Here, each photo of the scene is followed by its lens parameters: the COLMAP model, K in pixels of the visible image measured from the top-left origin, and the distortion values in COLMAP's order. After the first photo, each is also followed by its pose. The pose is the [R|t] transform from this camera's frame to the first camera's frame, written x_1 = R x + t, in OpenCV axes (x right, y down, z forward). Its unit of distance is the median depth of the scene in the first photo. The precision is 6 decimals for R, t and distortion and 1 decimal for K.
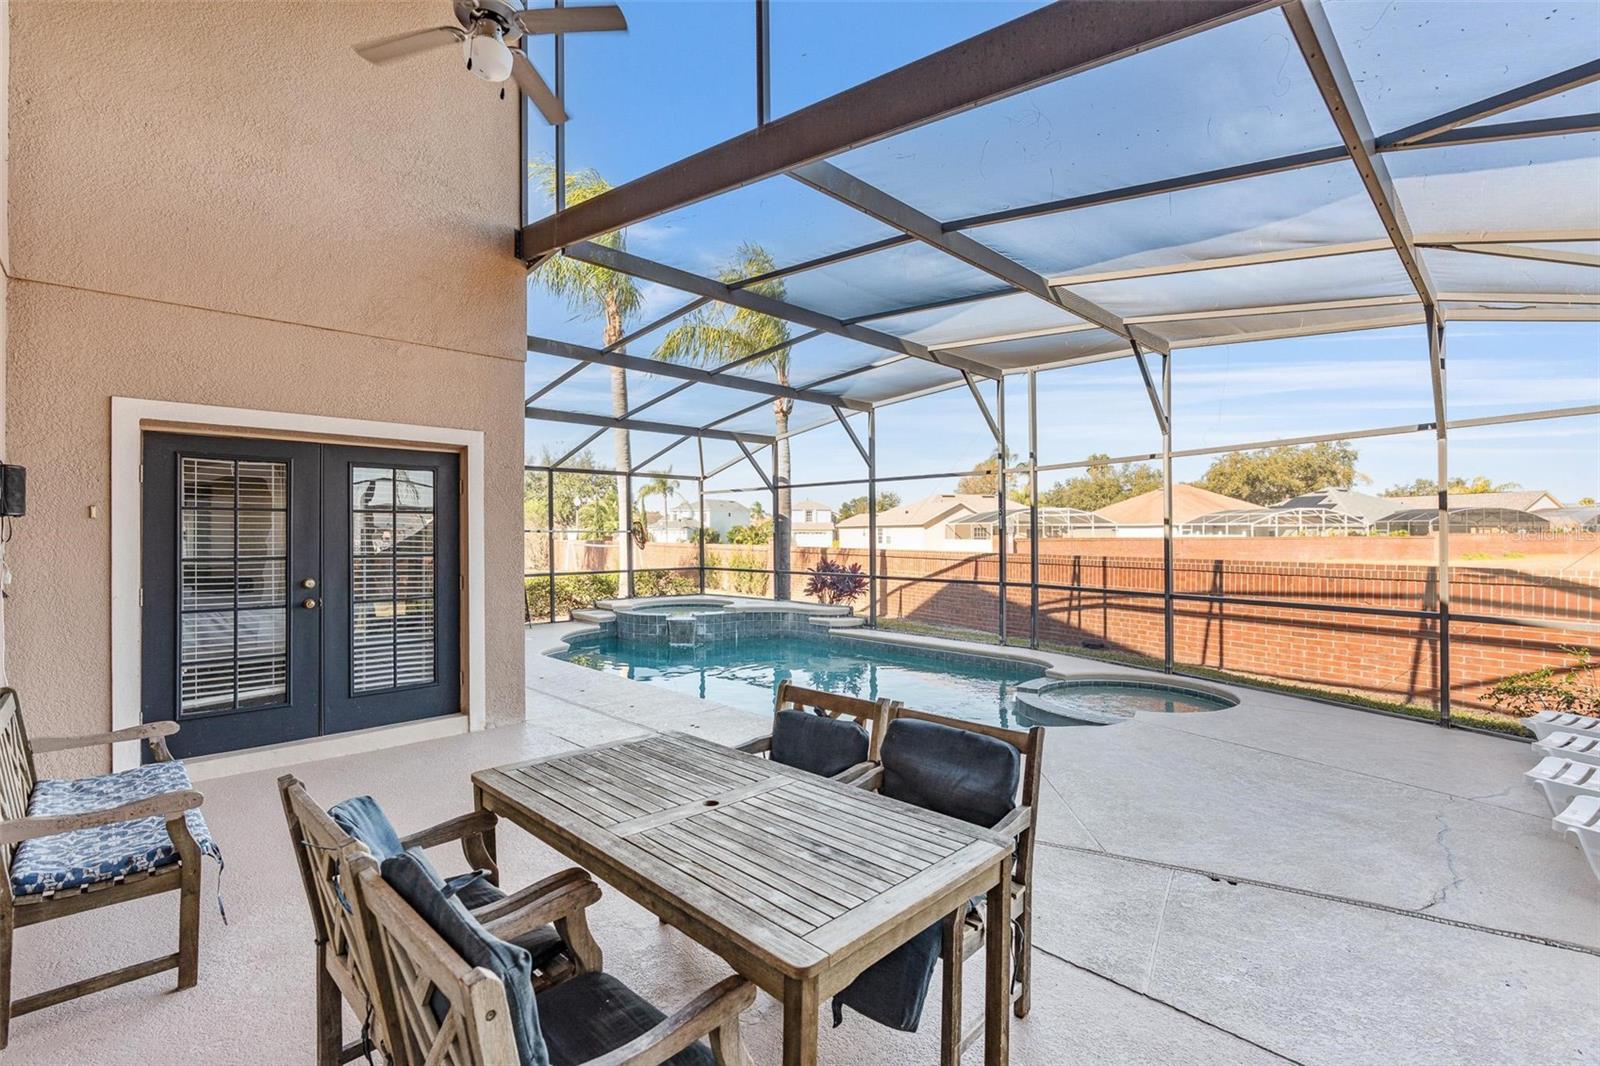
lens RADIAL K [[723.5, 0, 793.6], [0, 723.5, 525.3], [0, 0, 1]] dist [-0.004467, 0.001635]
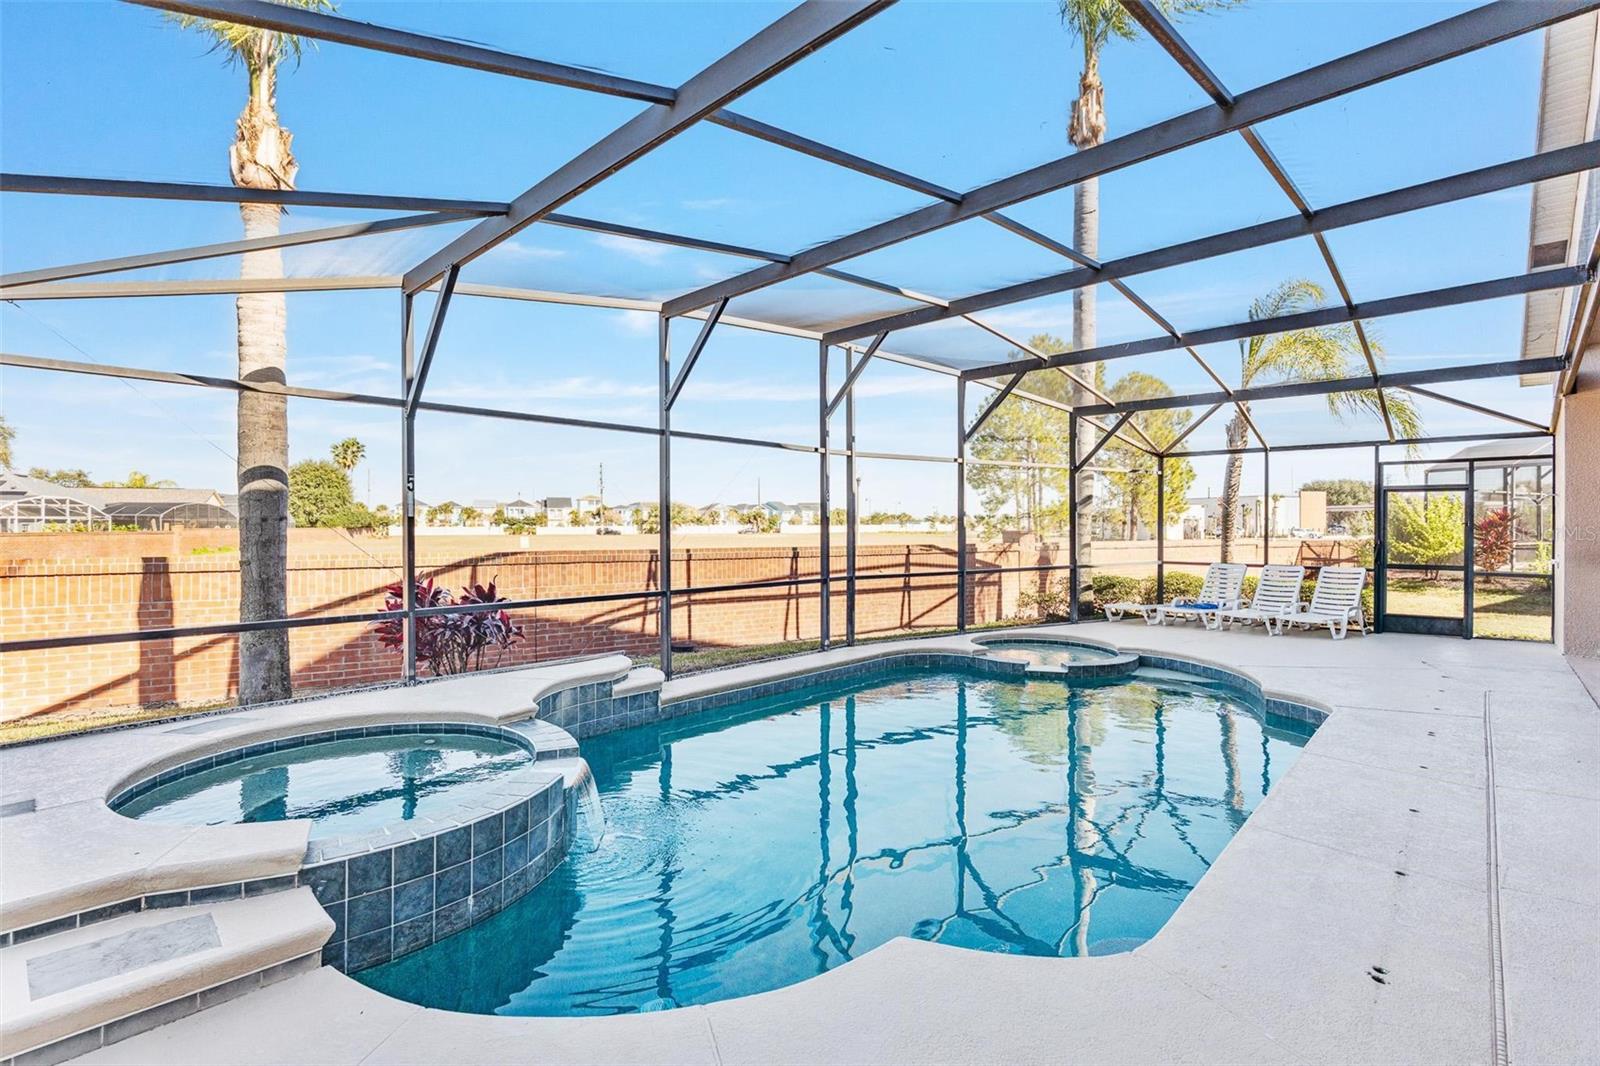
lens RADIAL K [[723.5, 0, 796.4], [0, 723.5, 528.6], [0, 0, 1]] dist [-0.004467, 0.001635]
pose [[-0.033435, -0.000706, 0.999441, -0.565183], [-0.009454, 0.999955, 0.000390, 0.017493], [-0.999396, -0.009435, -0.033440, 1.034454]]
